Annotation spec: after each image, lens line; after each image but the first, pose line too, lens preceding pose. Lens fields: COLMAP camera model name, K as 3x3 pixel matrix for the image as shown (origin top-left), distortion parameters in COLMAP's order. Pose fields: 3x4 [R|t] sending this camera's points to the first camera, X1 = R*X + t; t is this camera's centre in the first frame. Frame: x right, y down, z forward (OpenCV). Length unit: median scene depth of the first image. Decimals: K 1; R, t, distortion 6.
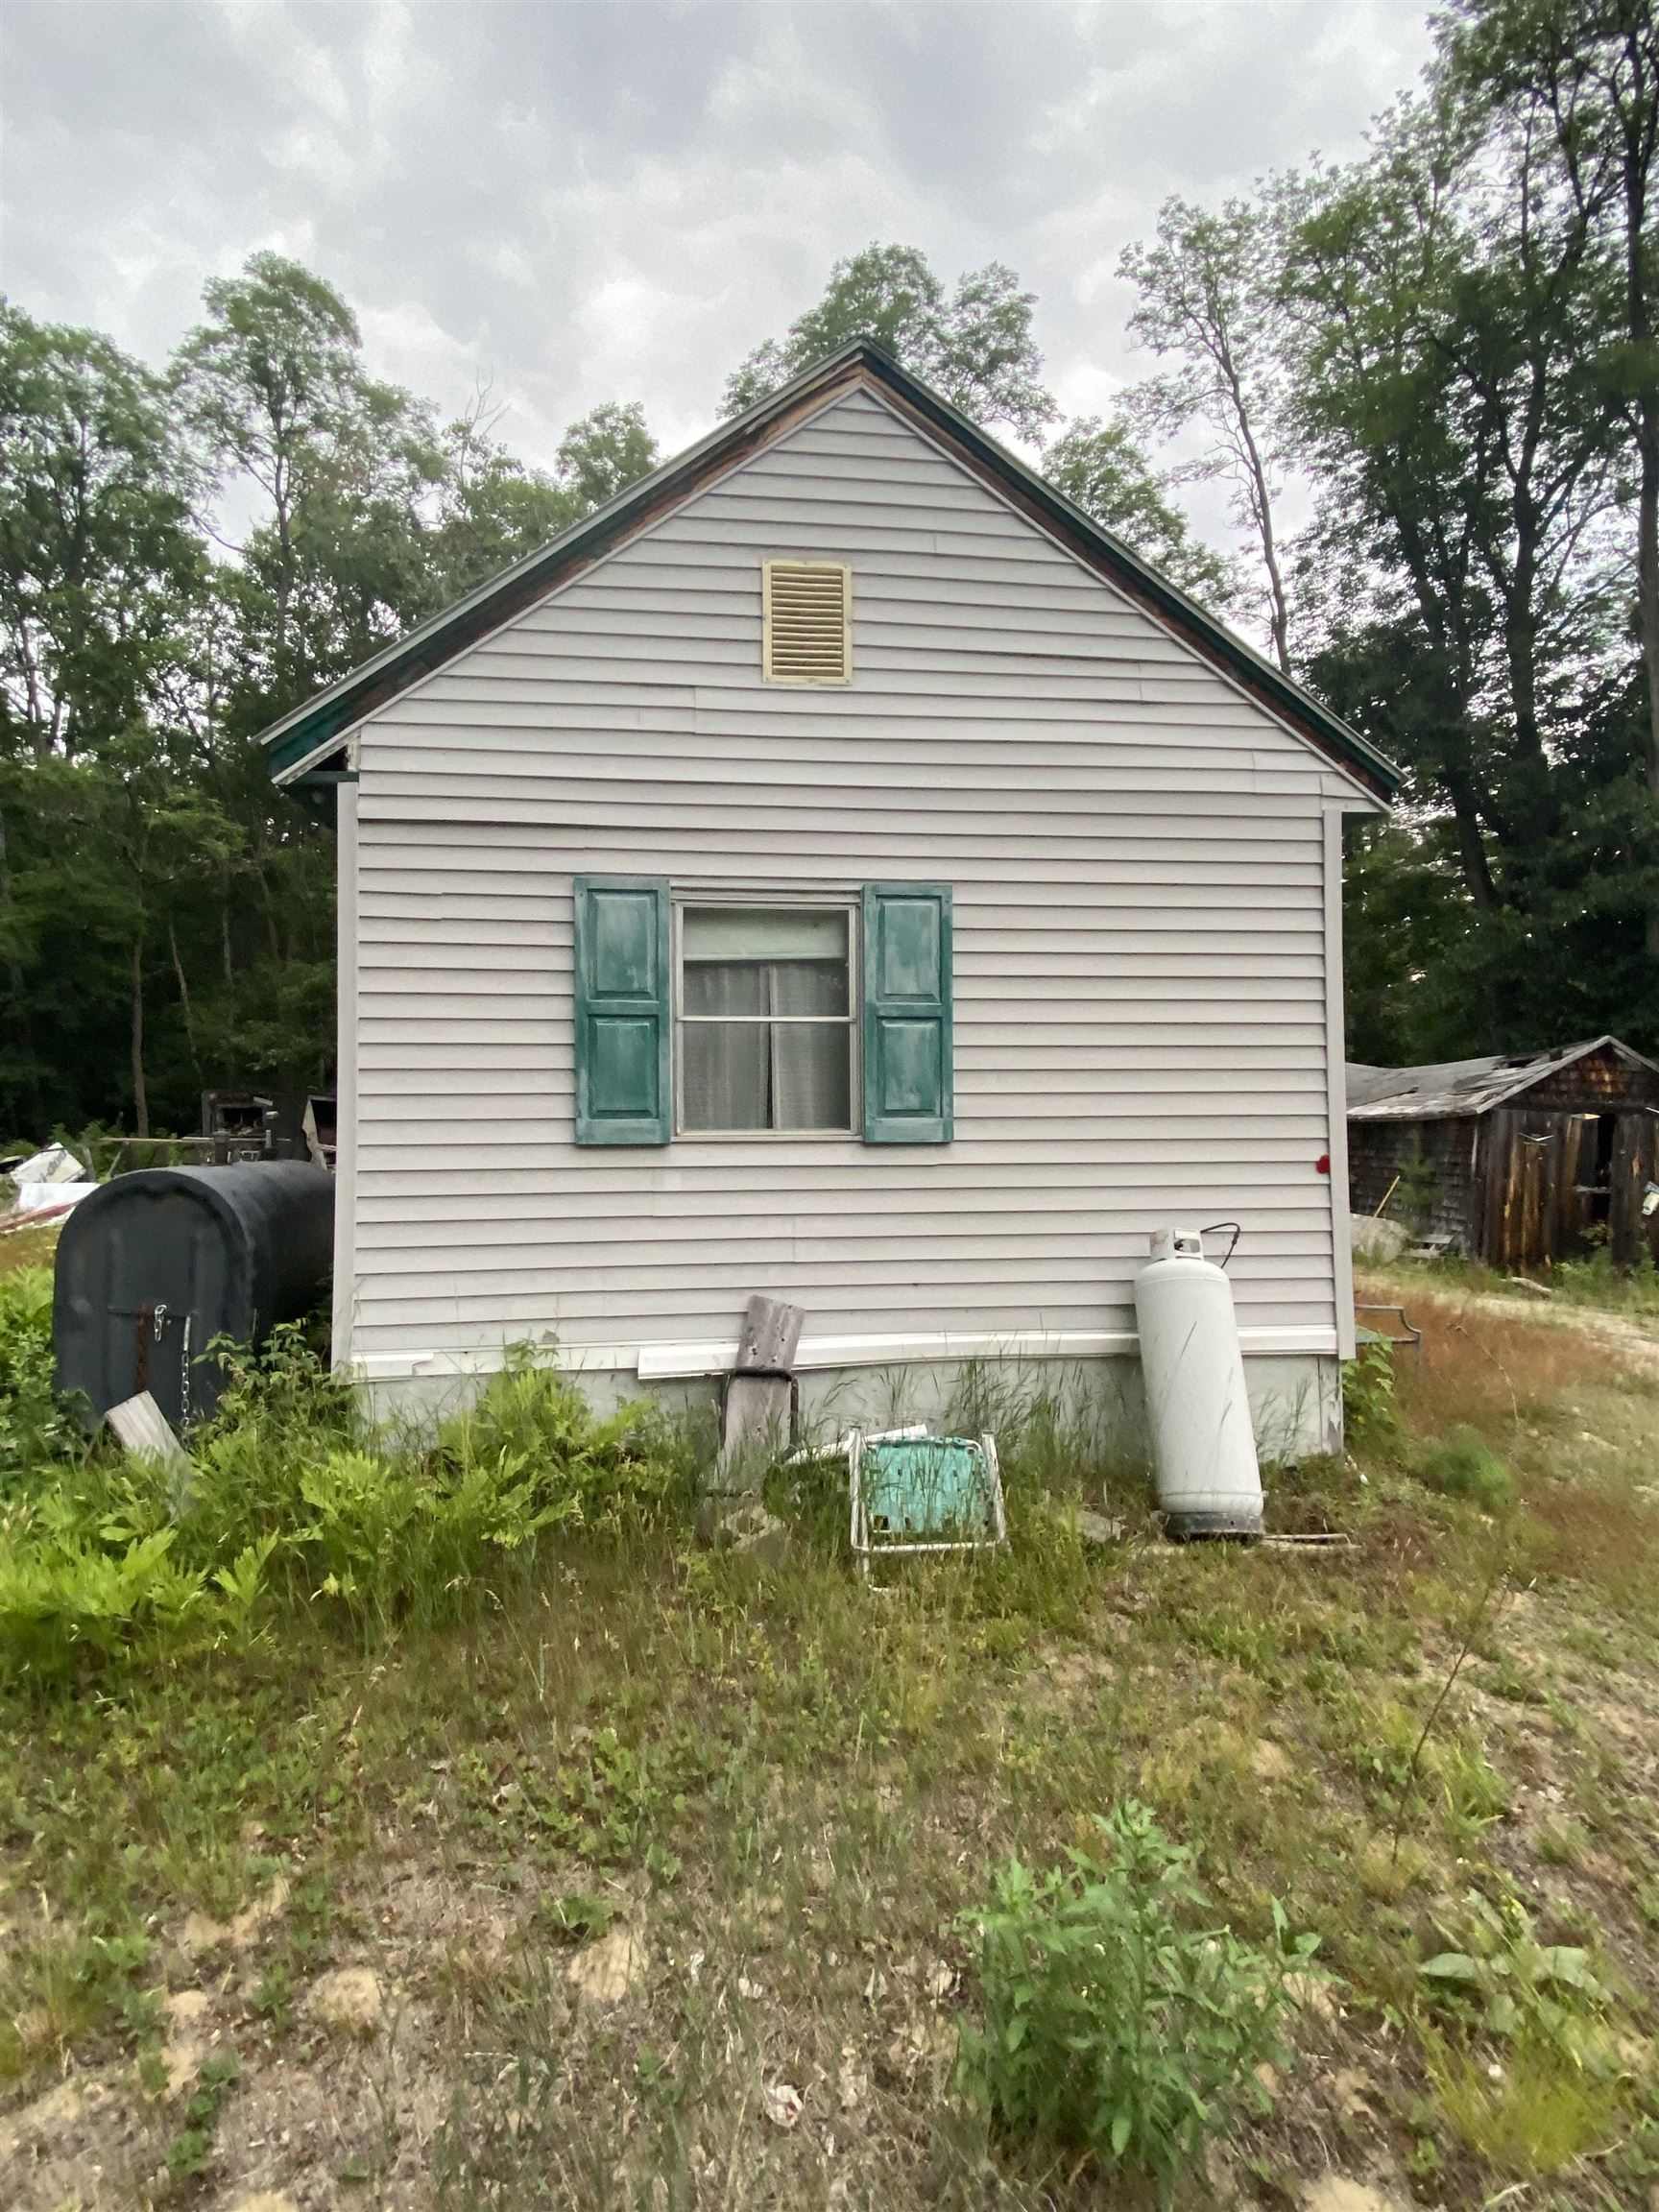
lens RADIAL K [[1069.0, 0, 815.2], [0, 1069.0, 1107.5], [0, 0, 1]] dist [0.014461, -0.016532]
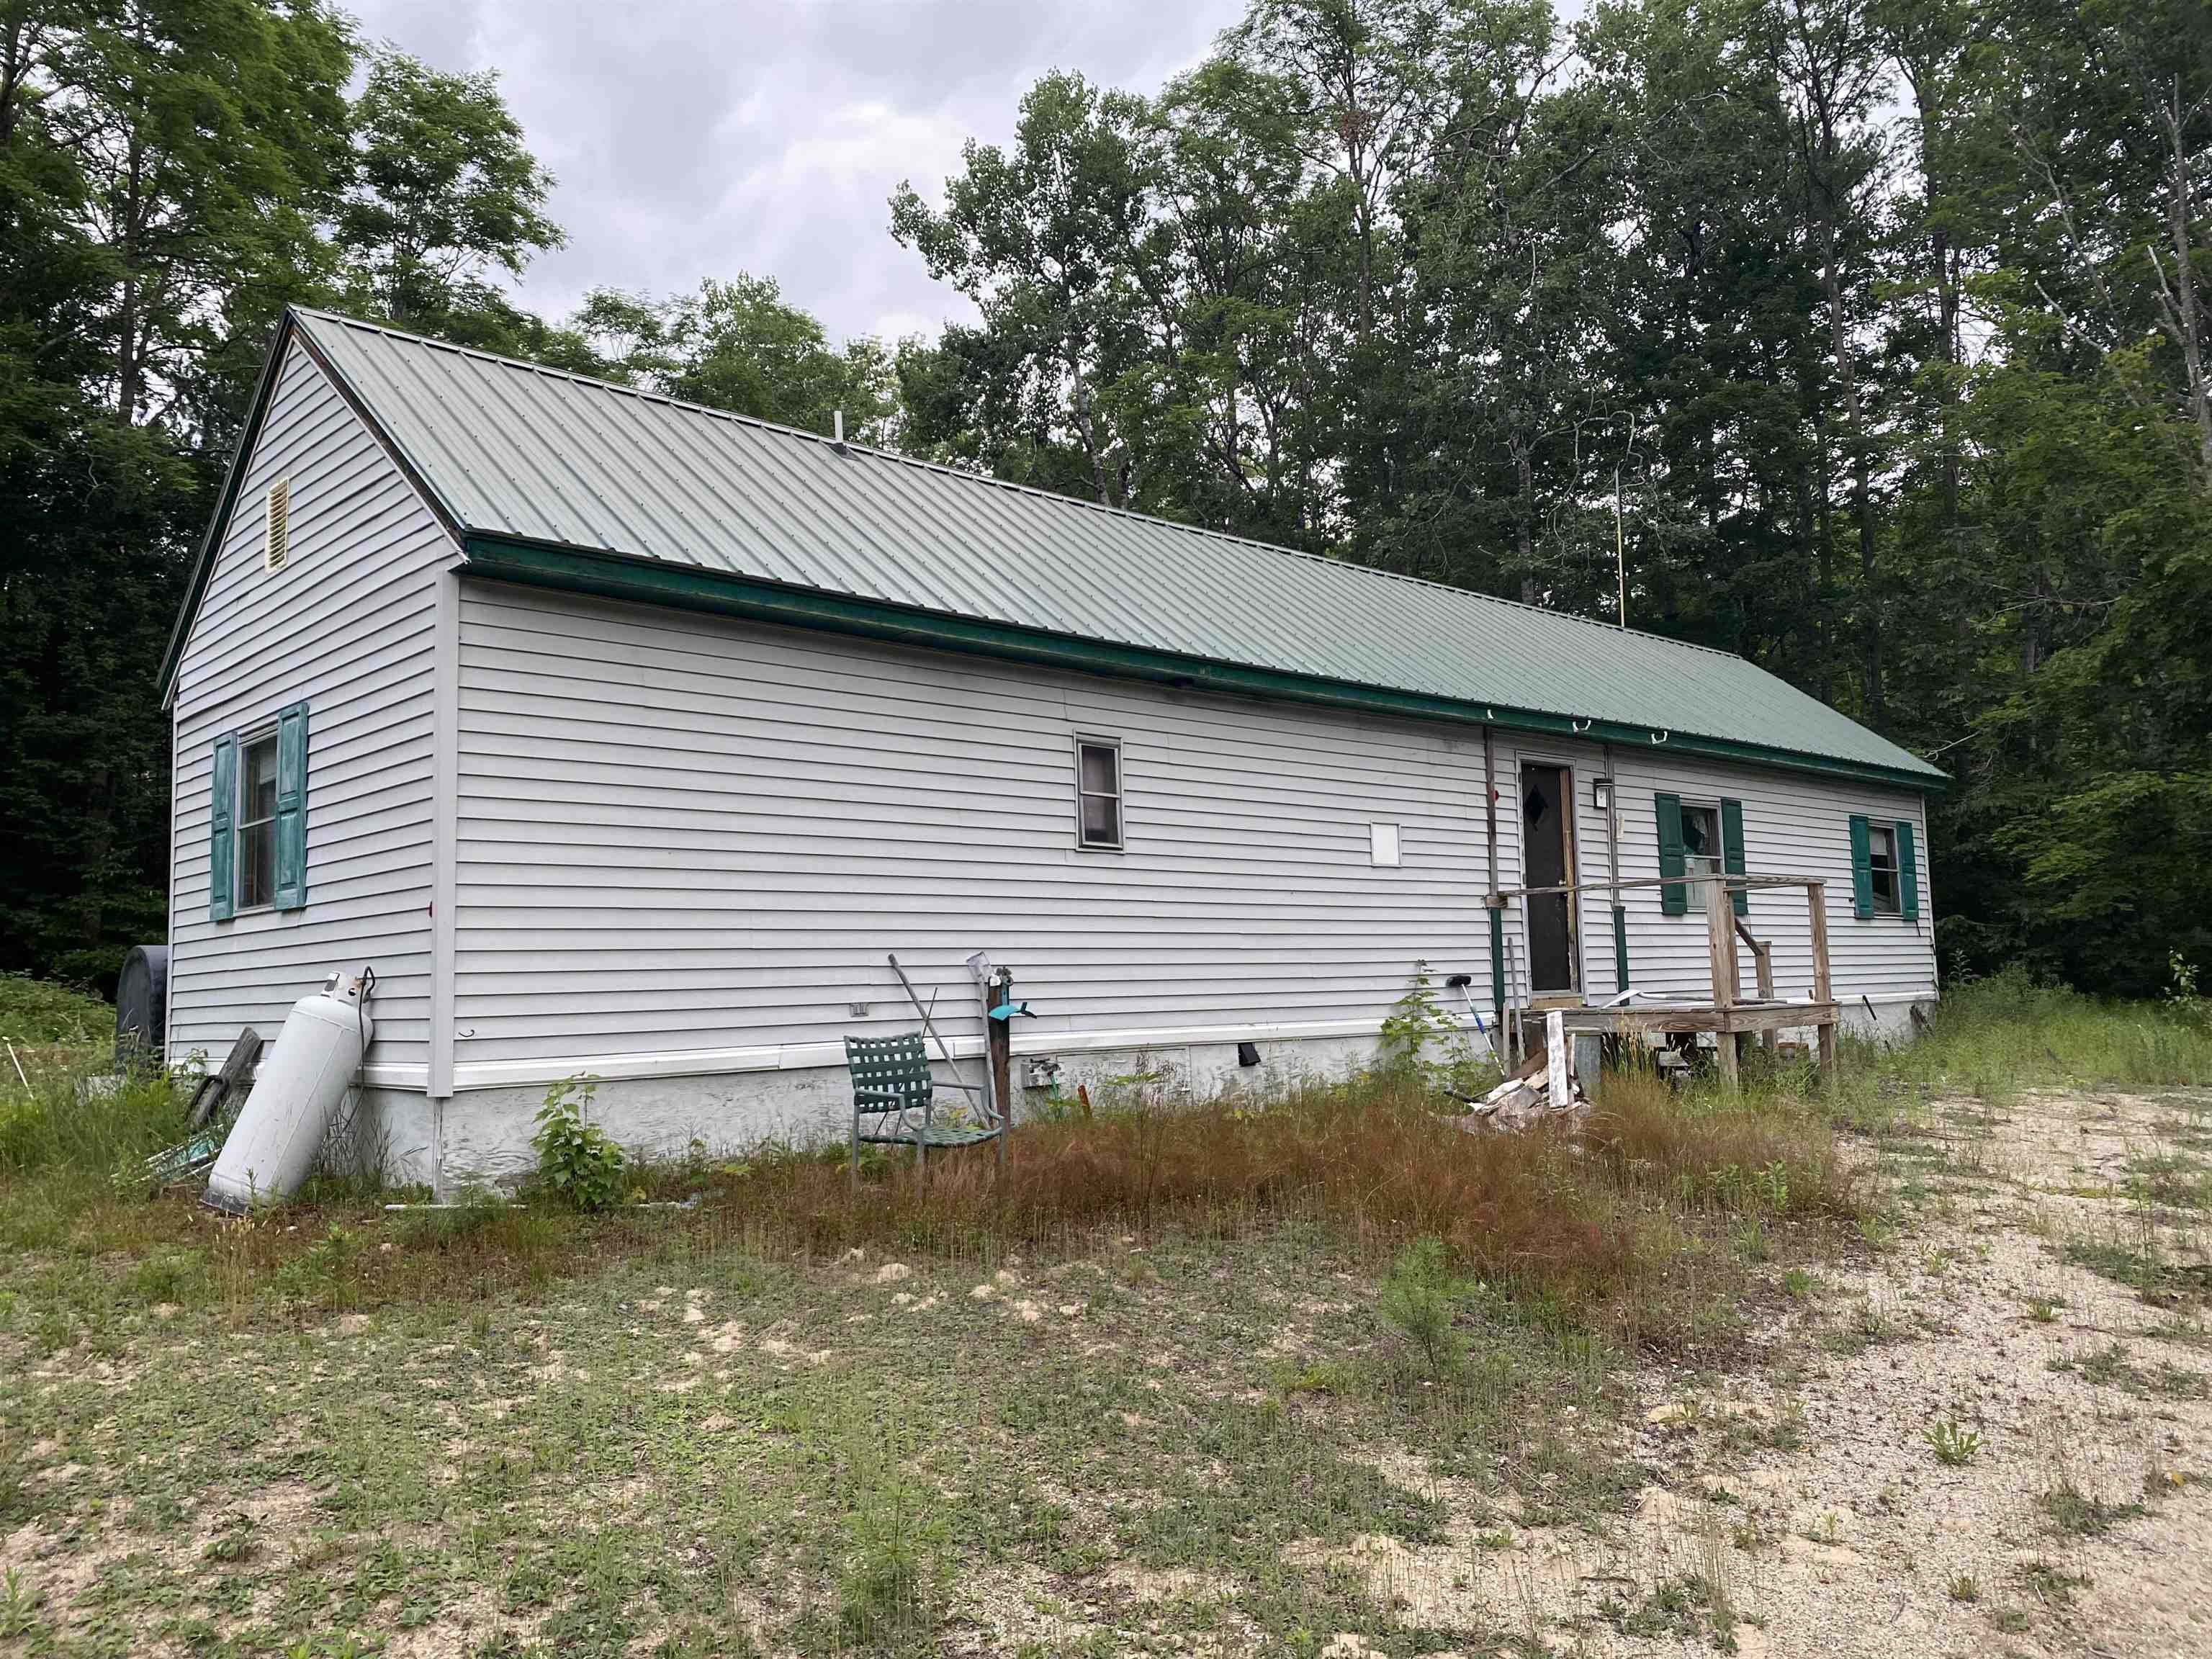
lens RADIAL K [[1679.5, 0, 1076.7], [0, 1679.5, 827.6], [0, 0, 1]] dist [0.026300, -0.029297]
pose [[0.601292, -0.089527, -0.793998, 2.218611], [0.039806, 0.995826, -0.082139, 0.136683], [0.798037, 0.017784, 0.602345, 0.527659]]
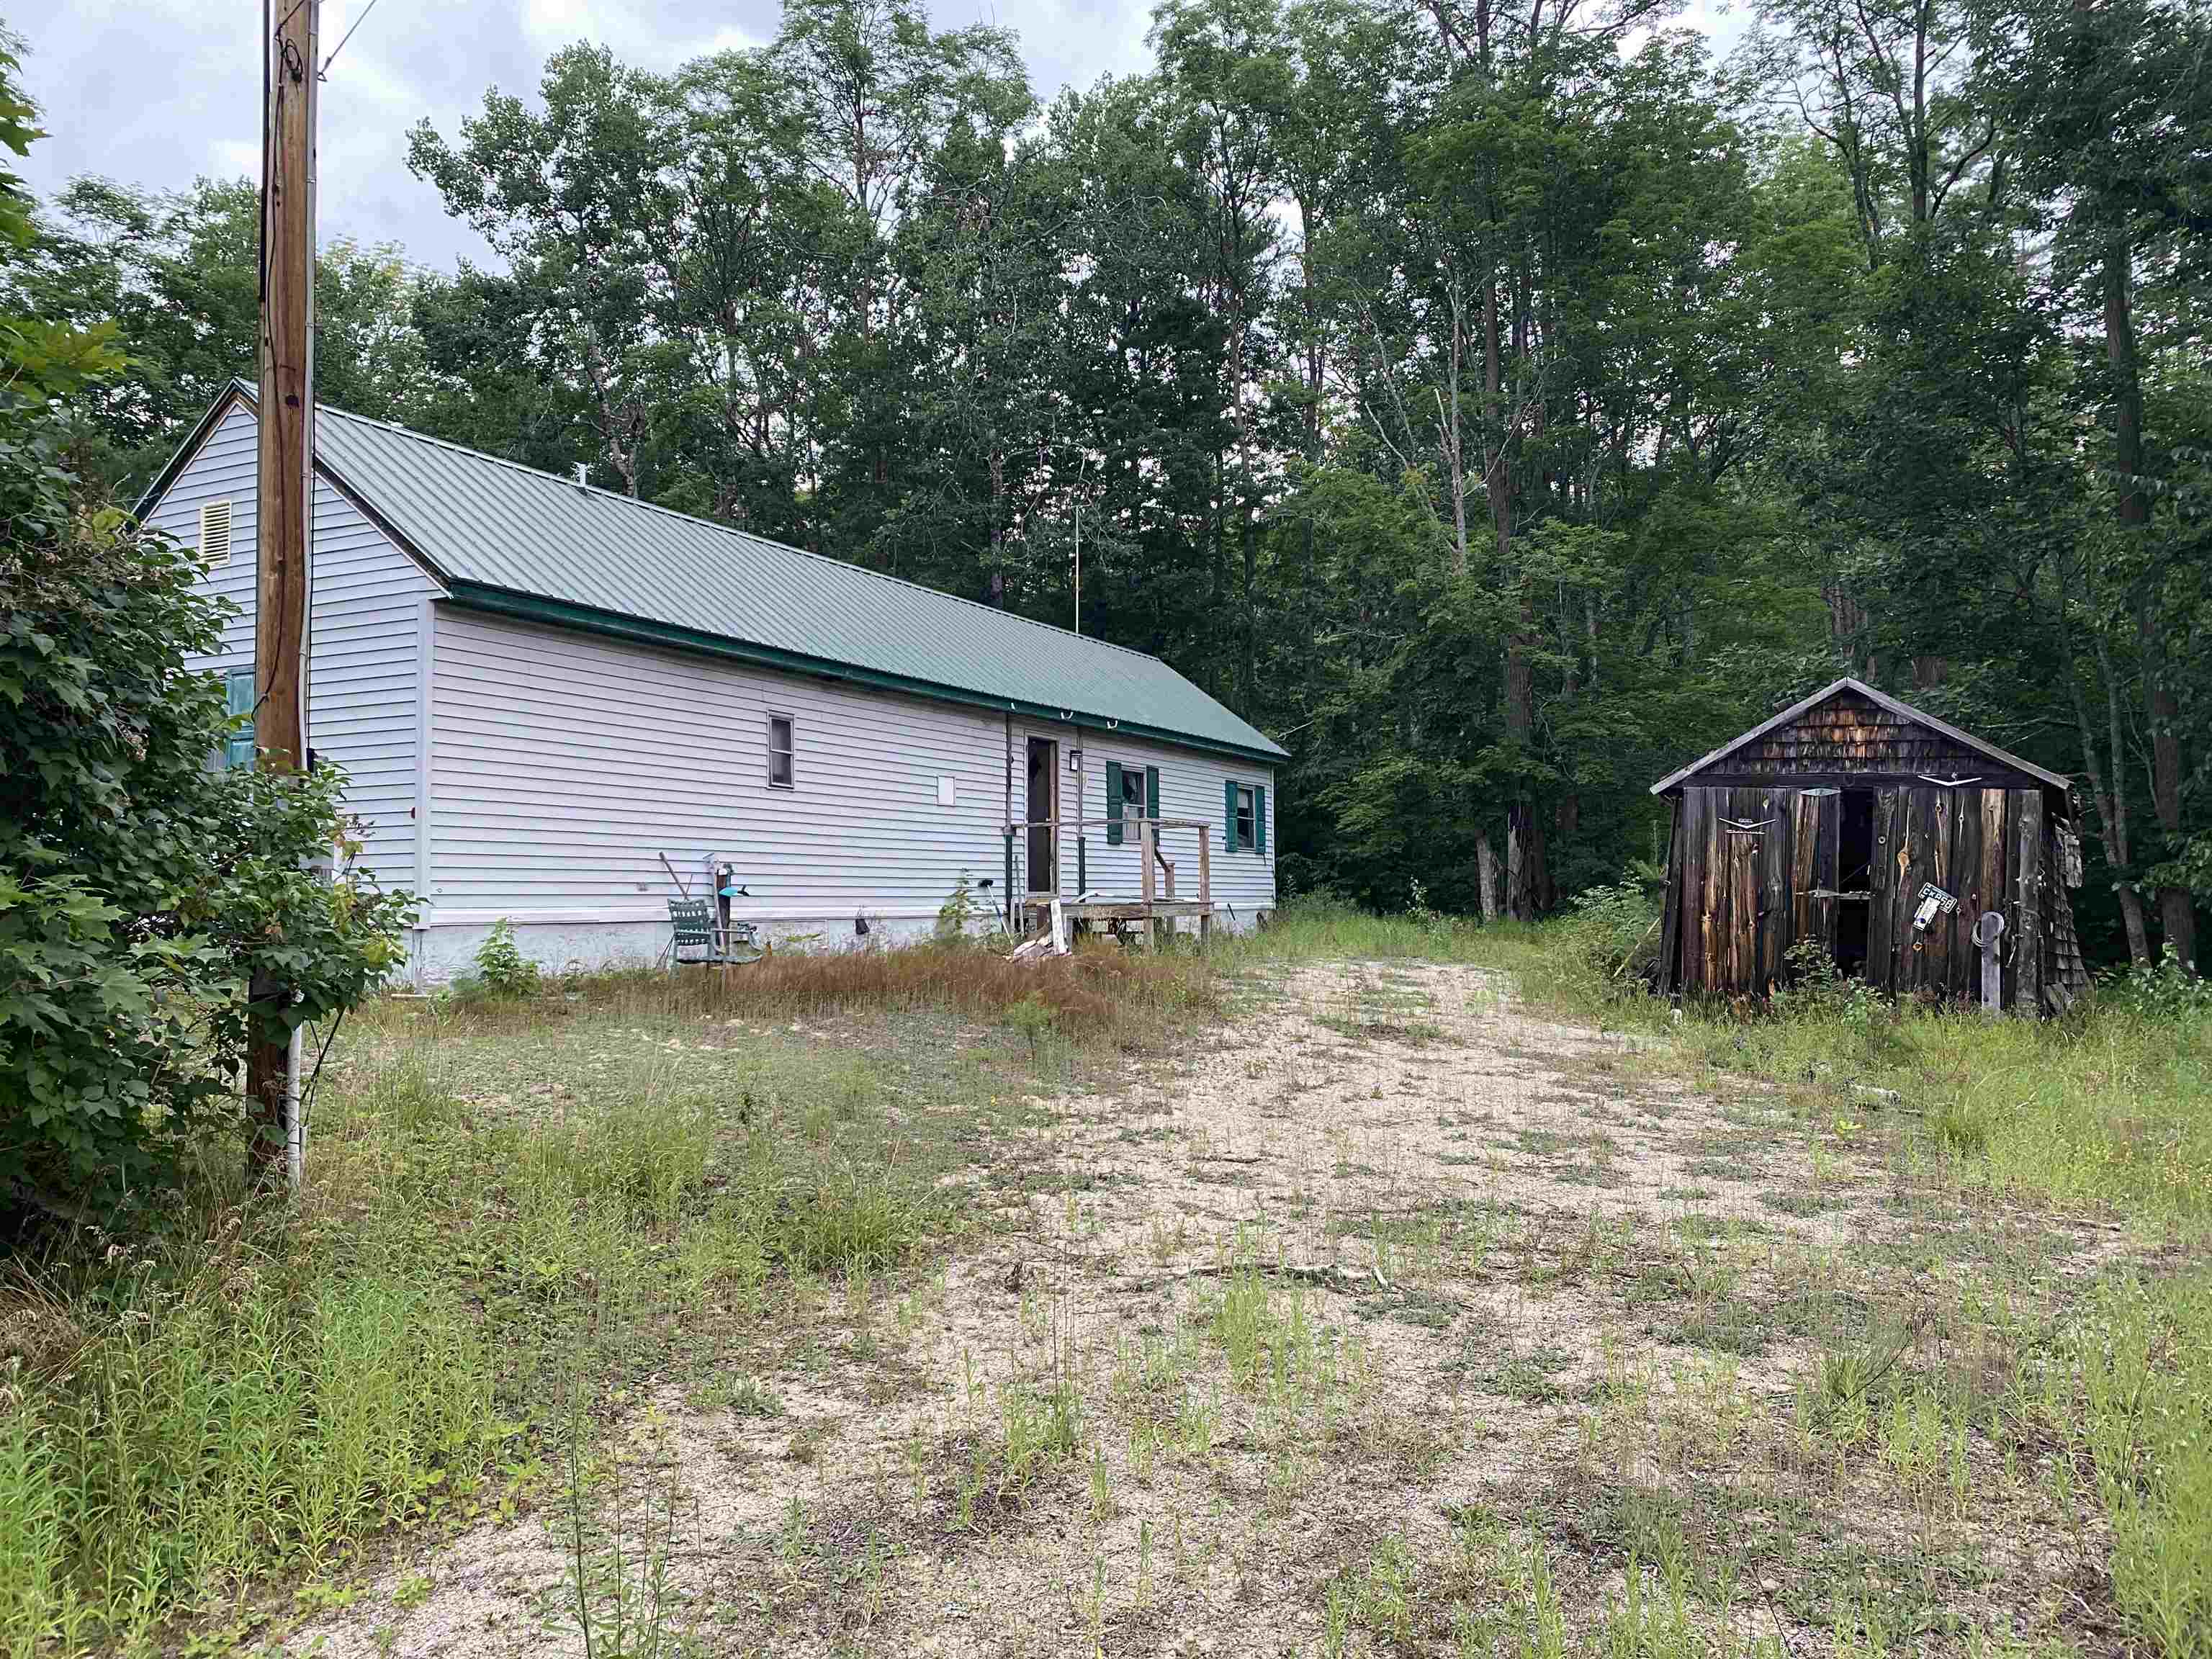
lens RADIAL K [[1679.5, 0, 1107.0], [0, 1679.5, 819.8], [0, 0, 1]] dist [0.026300, -0.029297]
pose [[0.845850, -0.033028, -0.532397, 2.842744], [0.017812, 0.999273, -0.033693, 0.175190], [0.533123, 0.019016, 0.845824, -0.647189]]
